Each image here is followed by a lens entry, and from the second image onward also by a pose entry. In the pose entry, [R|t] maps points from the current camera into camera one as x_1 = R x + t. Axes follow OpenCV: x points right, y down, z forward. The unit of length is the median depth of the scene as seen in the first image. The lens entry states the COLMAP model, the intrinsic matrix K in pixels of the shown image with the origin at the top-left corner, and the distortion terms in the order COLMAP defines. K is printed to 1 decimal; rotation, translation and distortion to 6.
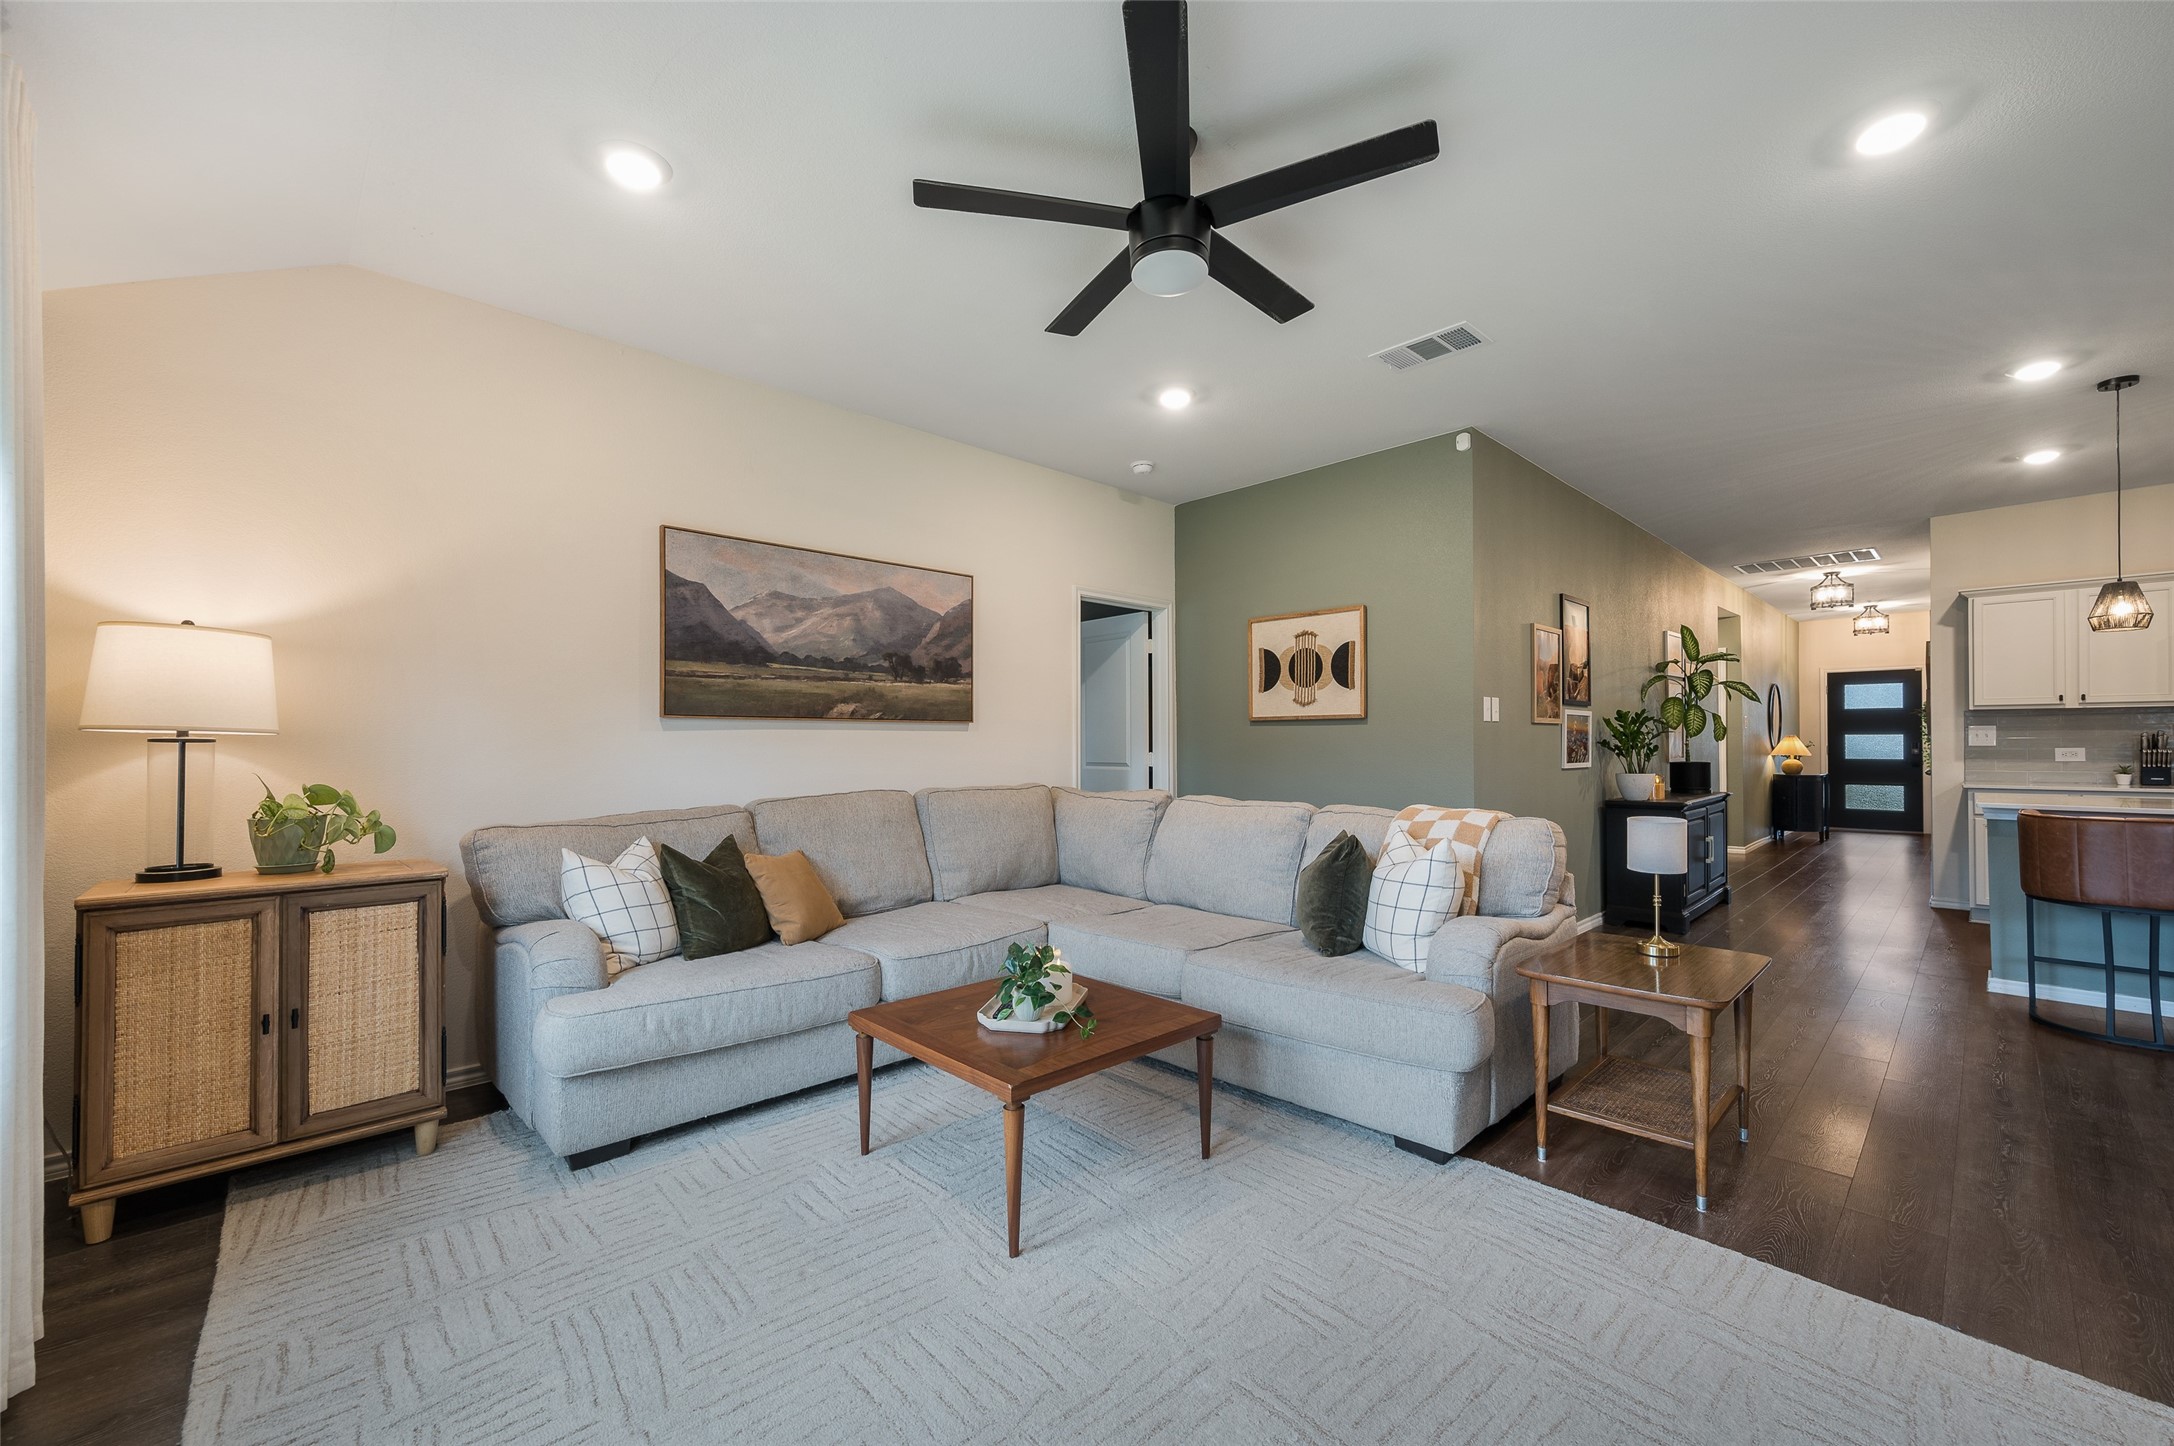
lens RADIAL K [[874.7, 0, 1051.0], [0, 874.7, 731.0], [0, 0, 1]] dist [-0.010704, 0.002657]
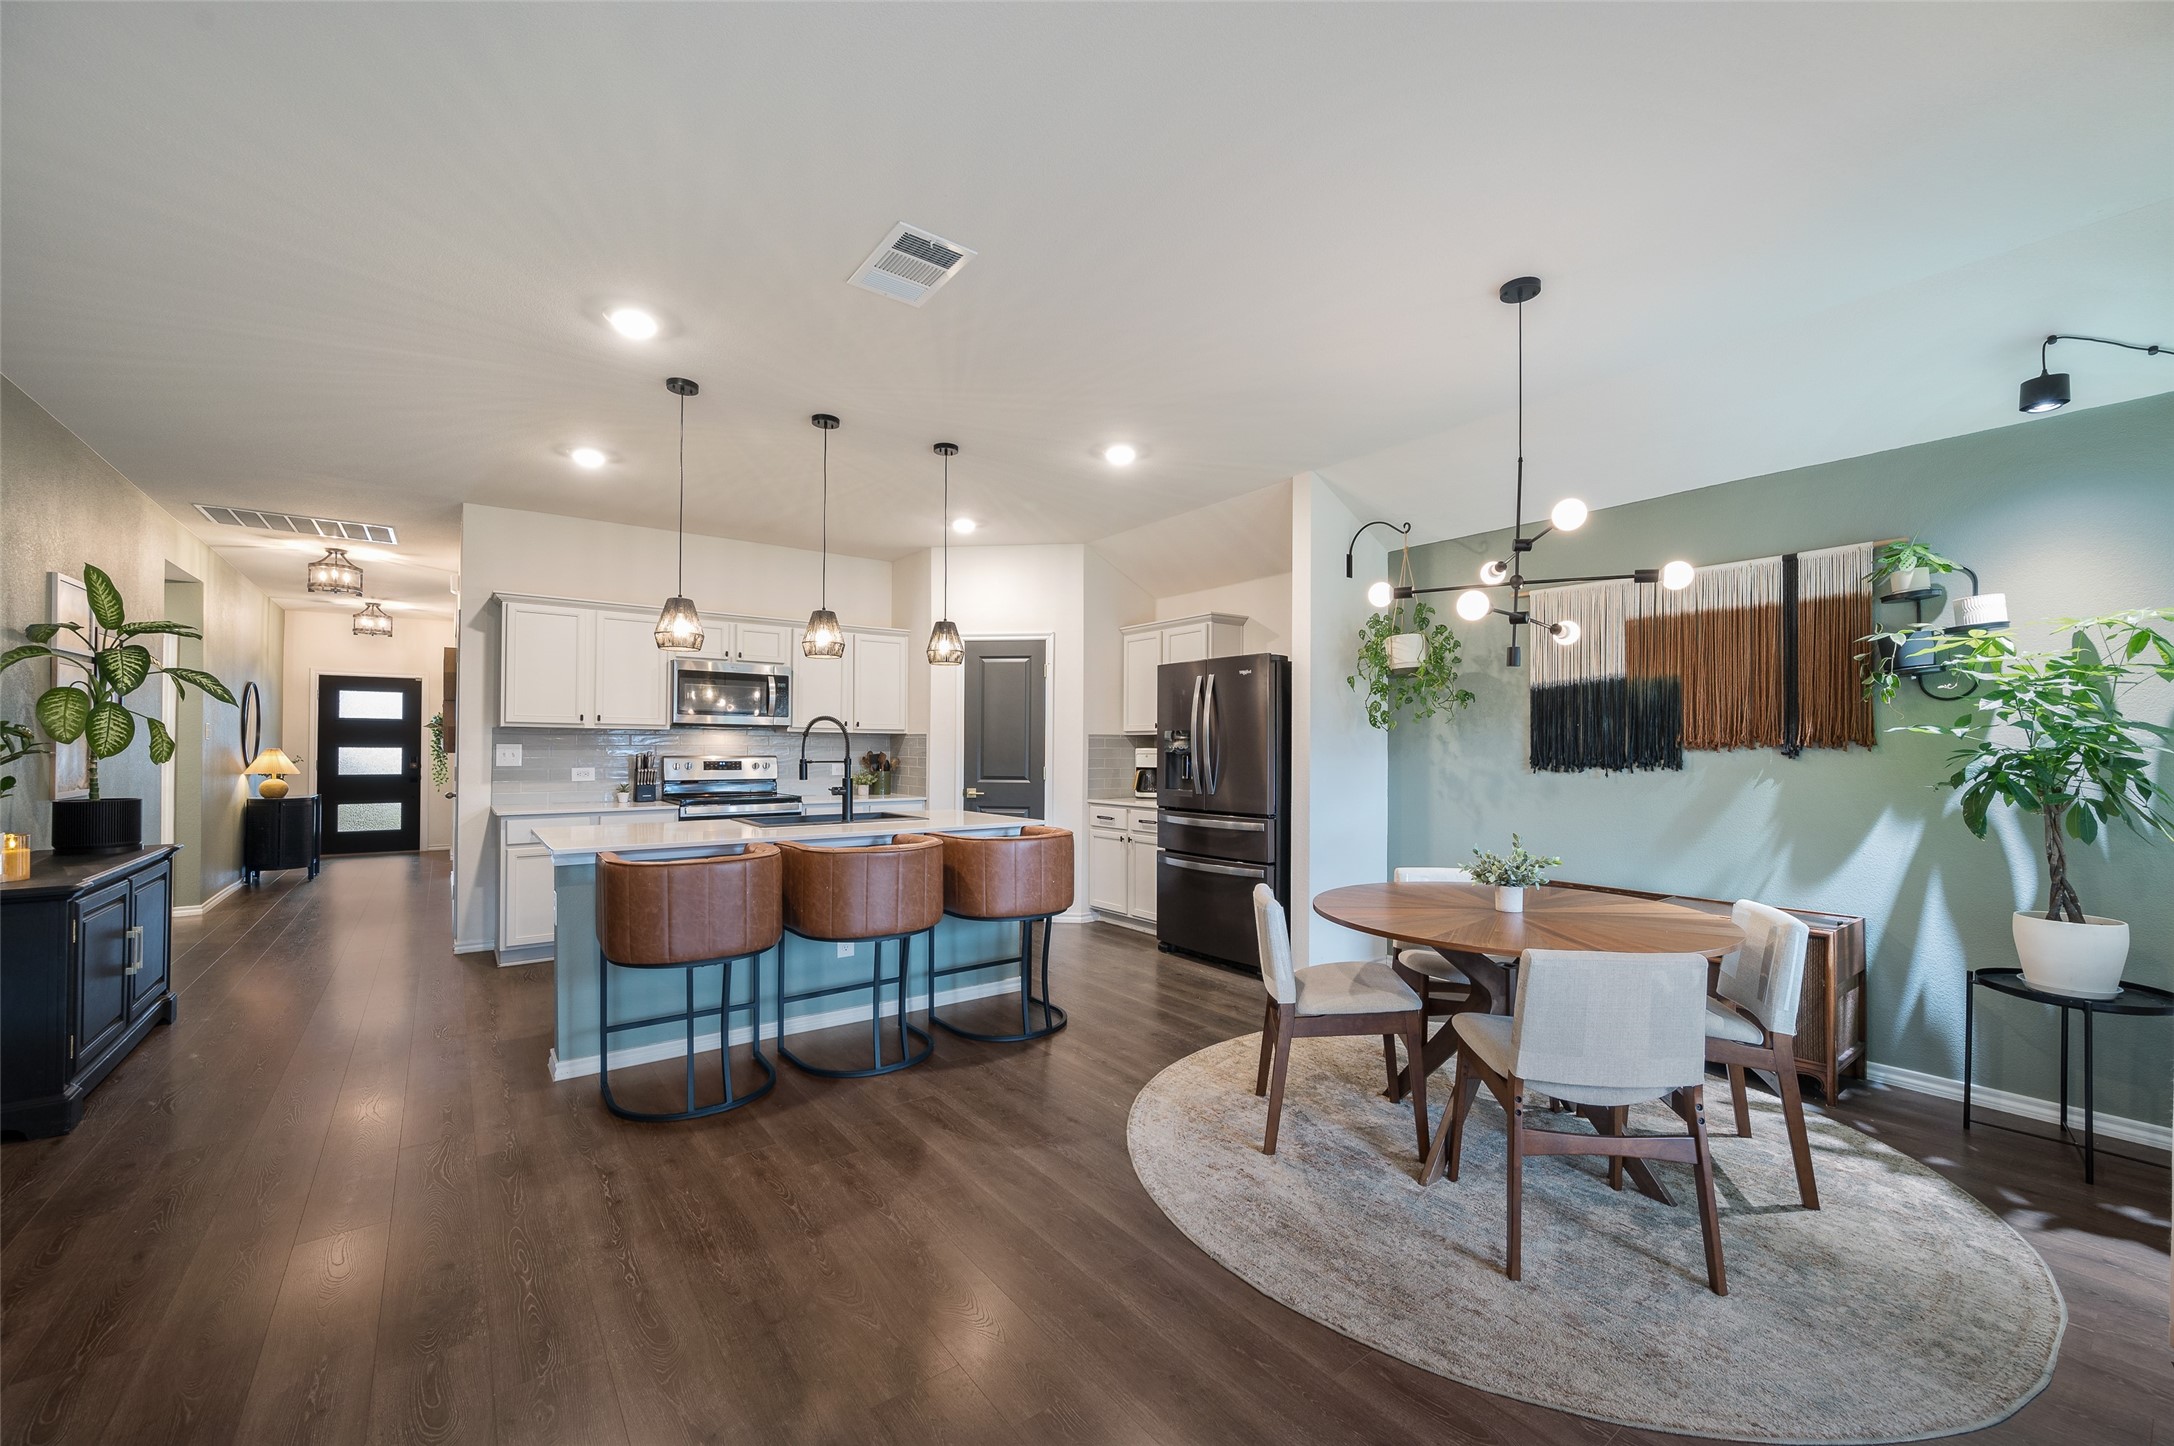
lens RADIAL K [[874.7, 0, 1146.2], [0, 874.7, 740.1], [0, 0, 1]] dist [-0.010704, 0.002657]
pose [[0.066691, 0.015131, 0.997659, 0.235633], [-0.017260, 0.999753, -0.014009, -0.010063], [-0.997624, -0.016285, 0.066936, 0.306117]]
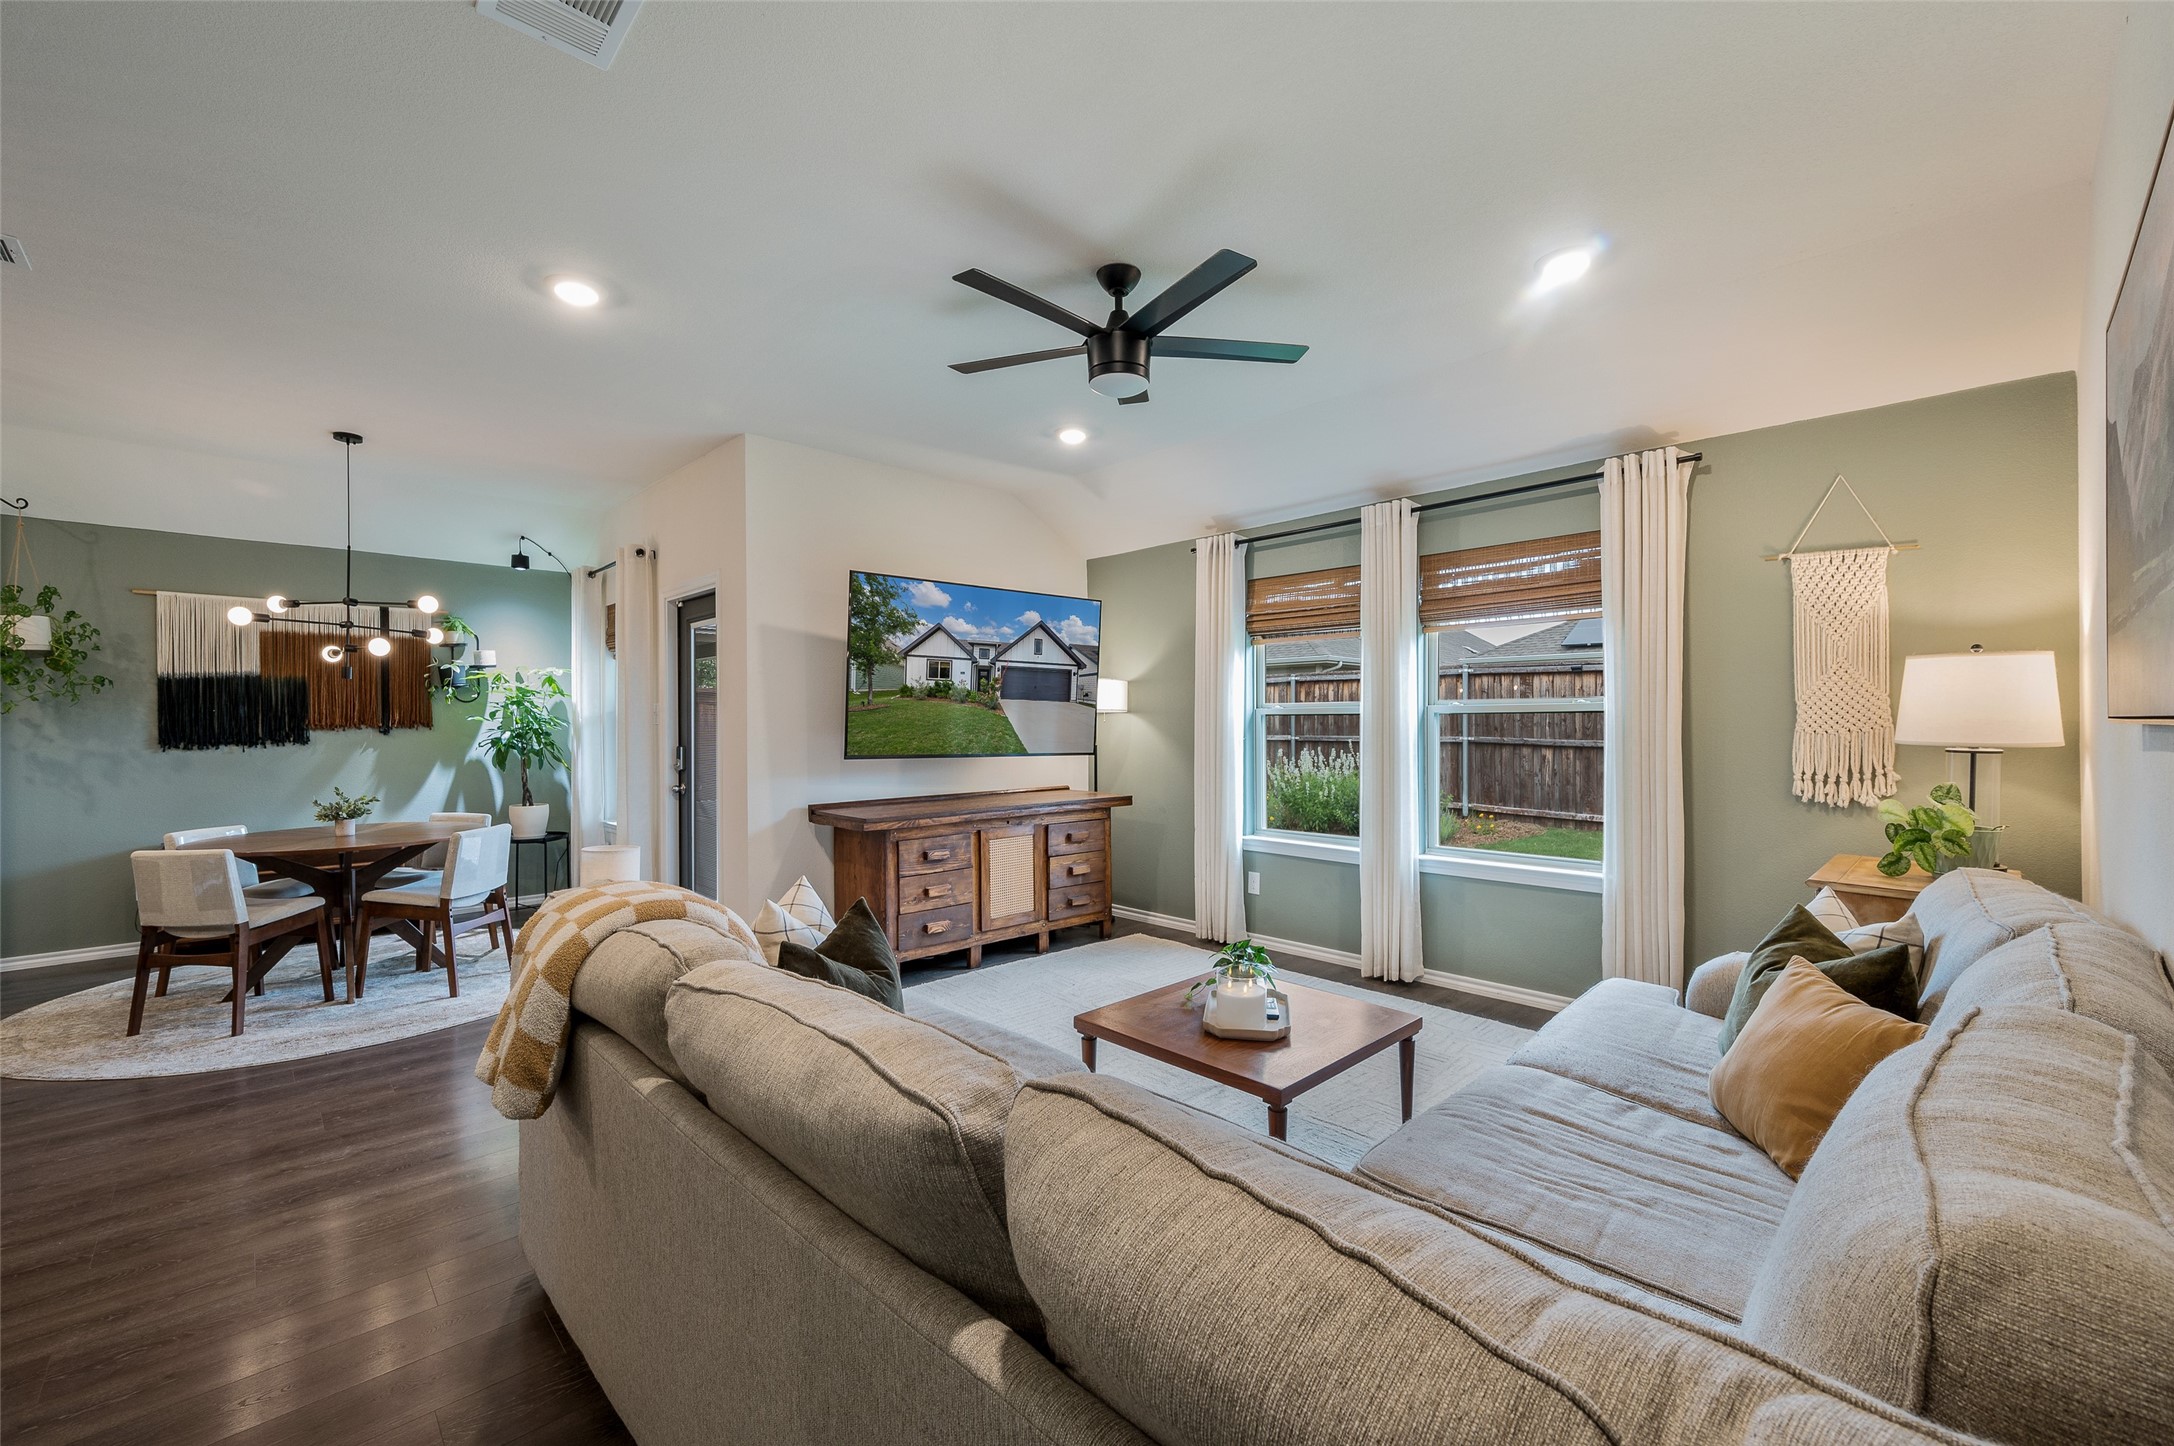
lens RADIAL K [[874.7, 0, 1062.3], [0, 874.7, 728.3], [0, 0, 1]] dist [-0.010704, 0.002657]
pose [[-0.999211, 0.006444, -0.039197, 0.139748], [0.006684, 0.999960, -0.005973, -0.009814], [0.039157, -0.006230, -0.999214, 0.995759]]
